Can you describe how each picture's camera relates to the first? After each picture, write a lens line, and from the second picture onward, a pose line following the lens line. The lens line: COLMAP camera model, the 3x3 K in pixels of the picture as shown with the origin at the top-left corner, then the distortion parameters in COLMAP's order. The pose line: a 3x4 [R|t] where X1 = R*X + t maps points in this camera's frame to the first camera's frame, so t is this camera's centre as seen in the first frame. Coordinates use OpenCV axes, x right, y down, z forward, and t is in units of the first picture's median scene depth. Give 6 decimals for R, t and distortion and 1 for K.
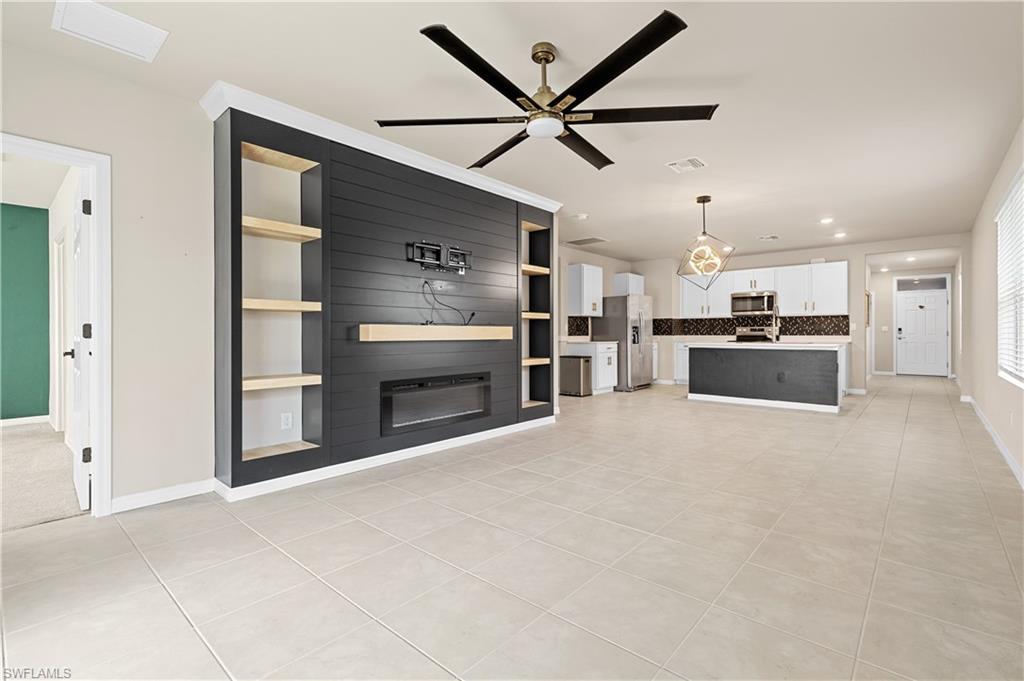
lens RADIAL K [[463.1, 0, 515.3], [0, 463.1, 336.7], [0, 0, 1]] dist [0.002883, -0.000206]
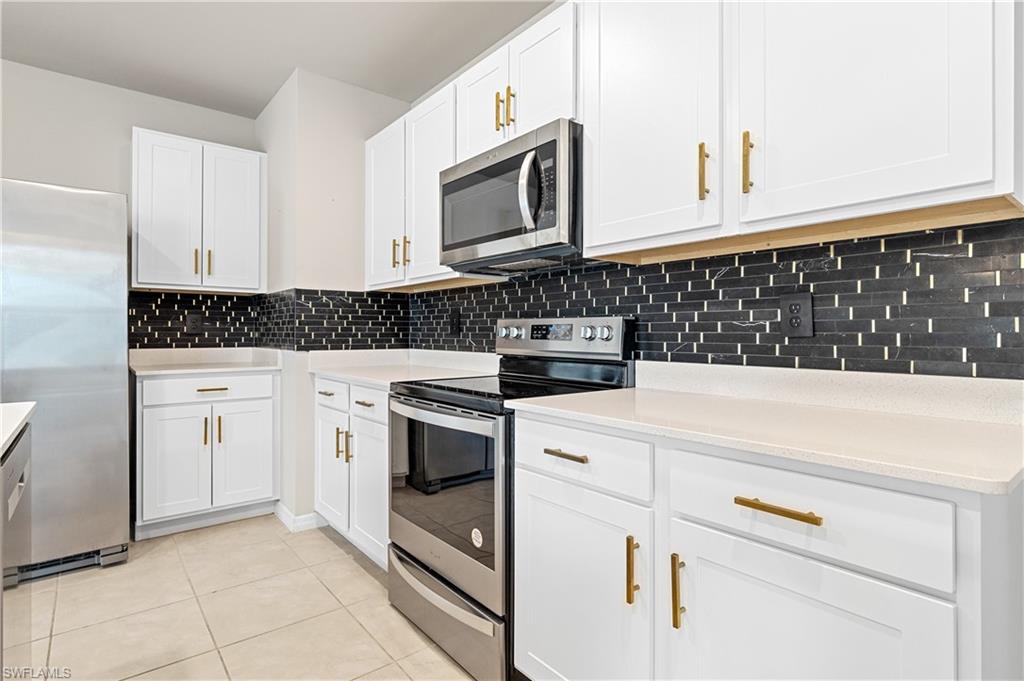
lens RADIAL K [[517.7, 0, 512.0], [0, 517.7, 340.5], [0, 0, 1]] dist [-0.001328, -0.000176]
pose [[0.986168, 0.007307, -0.165587, 0.595050], [-0.006475, 0.999964, 0.005562, -0.012749], [0.165622, -0.004413, 0.986179, 0.827148]]
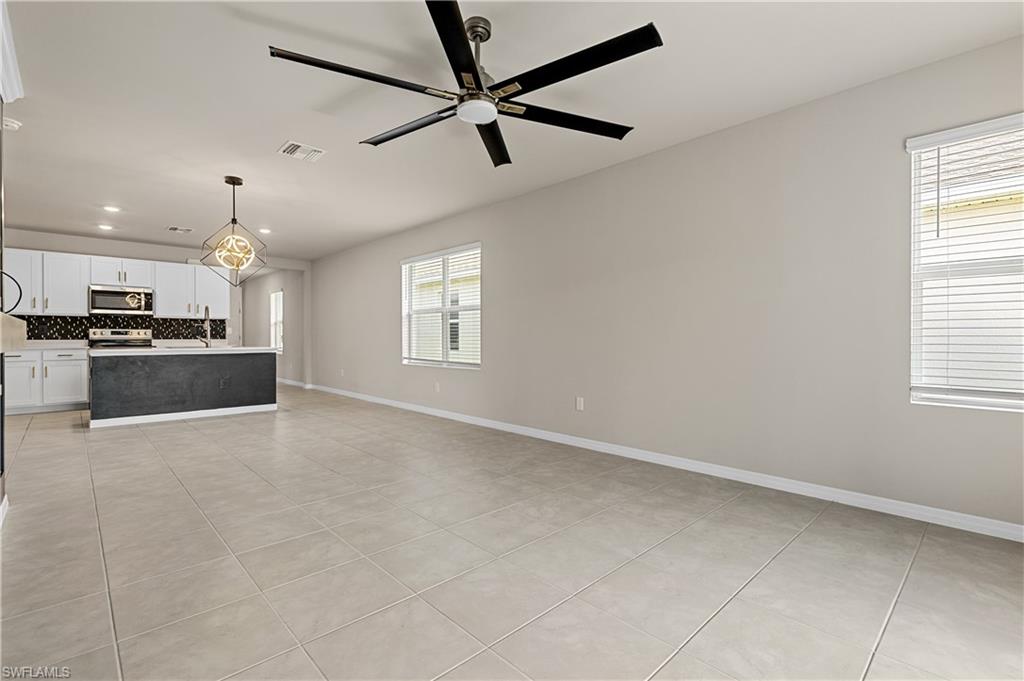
lens RADIAL K [[463.1, 0, 515.3], [0, 463.1, 336.7], [0, 0, 1]] dist [0.002883, -0.000206]
pose [[0.091033, 0.001949, 0.995846, -0.254368], [0.006797, 0.999974, -0.002579, -0.000817], [-0.995825, 0.007004, 0.091017, 0.252970]]
